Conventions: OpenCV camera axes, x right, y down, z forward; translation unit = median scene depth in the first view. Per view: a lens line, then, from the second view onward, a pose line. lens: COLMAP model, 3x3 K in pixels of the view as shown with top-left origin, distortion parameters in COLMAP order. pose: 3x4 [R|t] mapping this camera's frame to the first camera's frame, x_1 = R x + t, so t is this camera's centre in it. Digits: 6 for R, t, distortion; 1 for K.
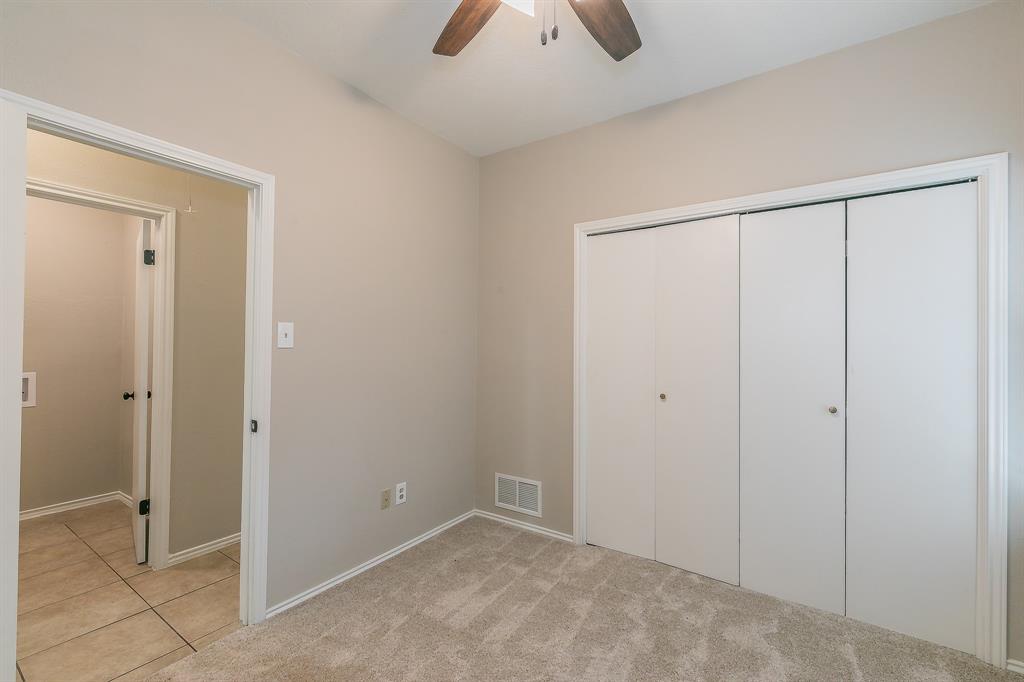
lens RADIAL K [[441.4, 0, 516.4], [0, 441.4, 340.9], [0, 0, 1]] dist [-0.000445, 0.000019]
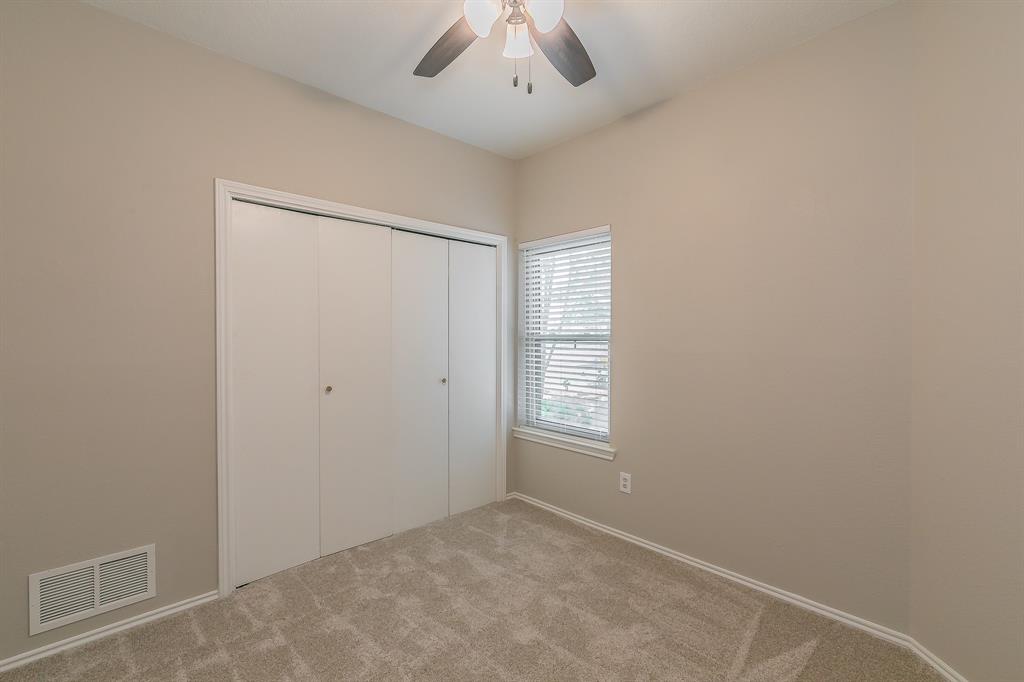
lens RADIAL K [[441.4, 0, 516.4], [0, 441.4, 340.9], [0, 0, 1]] dist [-0.000445, 0.000019]
pose [[0.215098, -0.017668, 0.976433, -0.669121], [-0.003304, 0.999817, 0.018819, -0.003881], [-0.976587, -0.007274, 0.215000, 0.451547]]
